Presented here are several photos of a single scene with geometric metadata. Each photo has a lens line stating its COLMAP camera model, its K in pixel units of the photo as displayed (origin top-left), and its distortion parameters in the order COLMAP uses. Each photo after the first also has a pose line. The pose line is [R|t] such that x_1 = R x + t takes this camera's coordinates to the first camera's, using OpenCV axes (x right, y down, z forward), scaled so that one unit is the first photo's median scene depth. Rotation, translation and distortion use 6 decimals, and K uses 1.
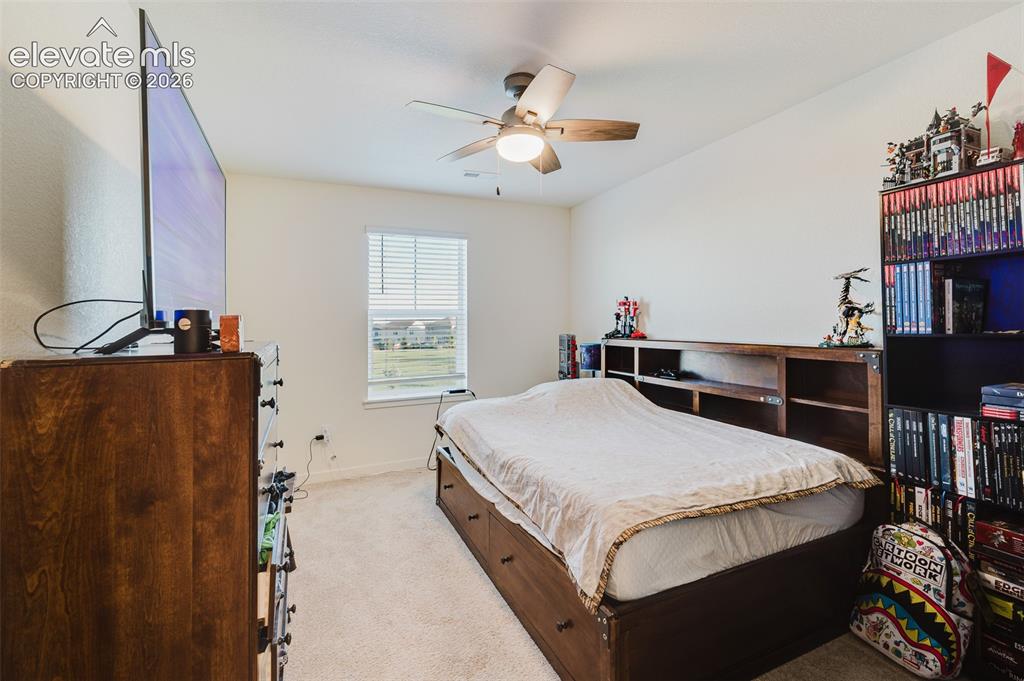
lens RADIAL K [[440.9, 0, 510.8], [0, 440.9, 323.9], [0, 0, 1]] dist [-0.000452, -0.001024]
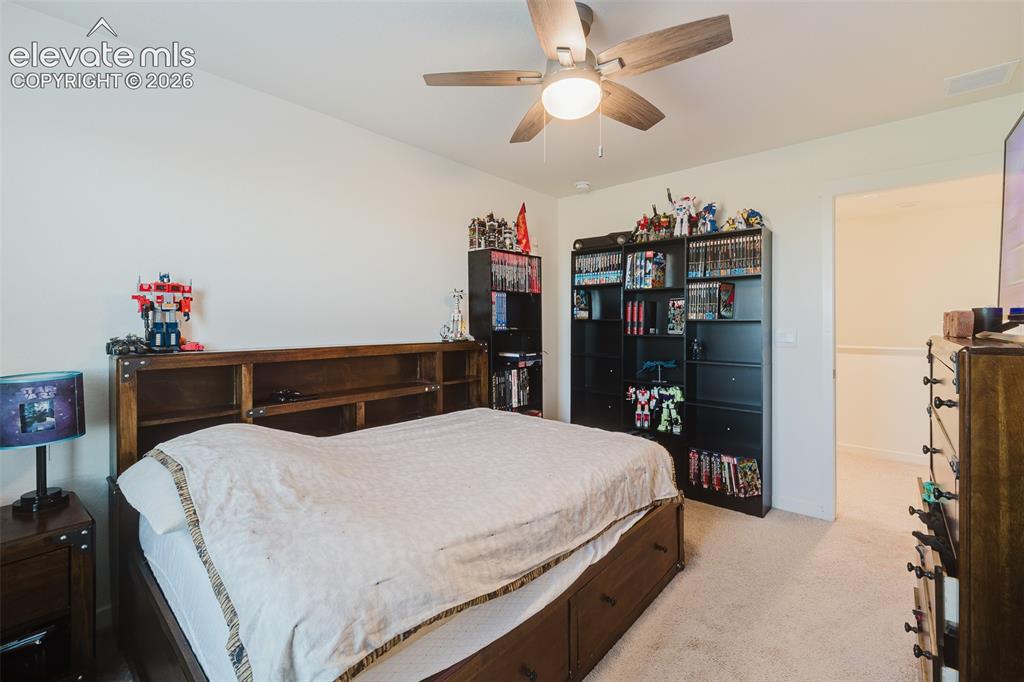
lens RADIAL K [[440.9, 0, 510.8], [0, 440.9, 324.4], [0, 0, 1]] dist [-0.000452, -0.001024]
pose [[-0.407506, 0.002935, 0.913198, -0.827681], [0.005068, 0.999987, -0.000953, -0.001289], [-0.913188, 0.004239, -0.407516, 1.769778]]
